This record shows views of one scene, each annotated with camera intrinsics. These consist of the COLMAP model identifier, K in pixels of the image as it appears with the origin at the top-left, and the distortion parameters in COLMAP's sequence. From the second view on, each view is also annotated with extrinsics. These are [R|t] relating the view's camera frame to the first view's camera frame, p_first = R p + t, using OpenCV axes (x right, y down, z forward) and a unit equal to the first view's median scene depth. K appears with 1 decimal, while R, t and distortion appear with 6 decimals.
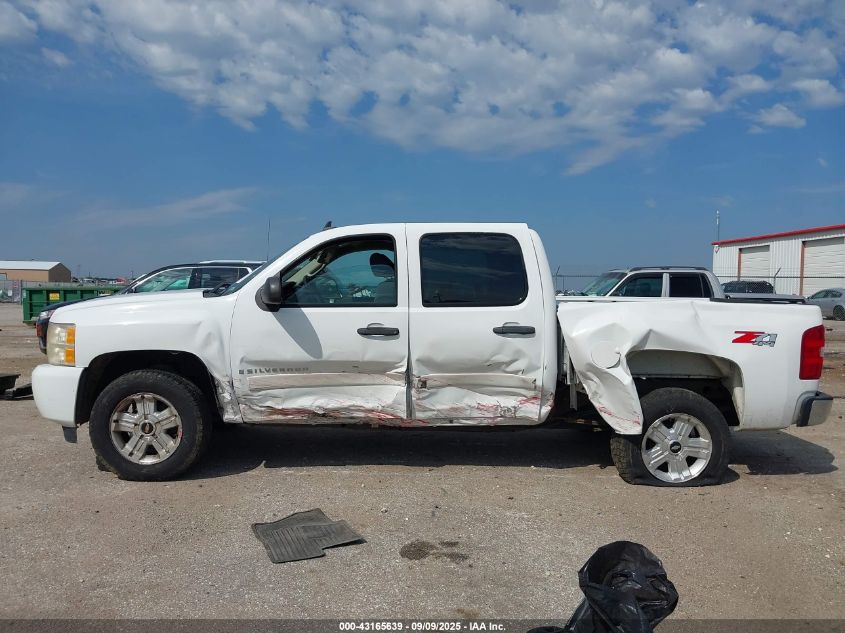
lens RADIAL K [[664.9, 0, 422.3], [0, 664.9, 338.1], [0, 0, 1]] dist [0.048727, -0.000845]
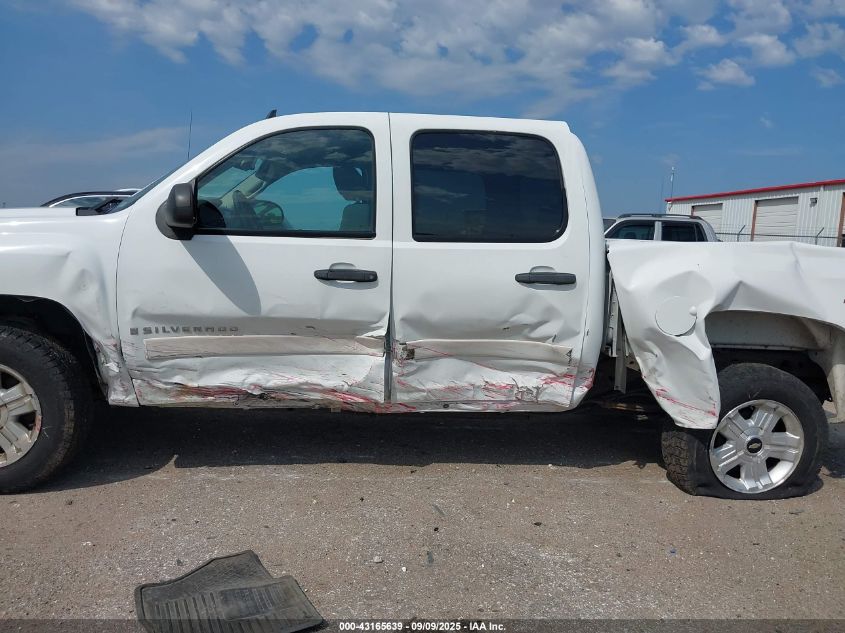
lens RADIAL K [[664.9, 0, 422.3], [0, 664.9, 338.1], [0, 0, 1]] dist [0.048727, -0.000845]
pose [[0.995481, 0.016666, 0.093490, -0.049396], [-0.023185, 0.997342, 0.069078, 0.004950], [-0.092090, -0.070934, 0.993221, 0.311056]]
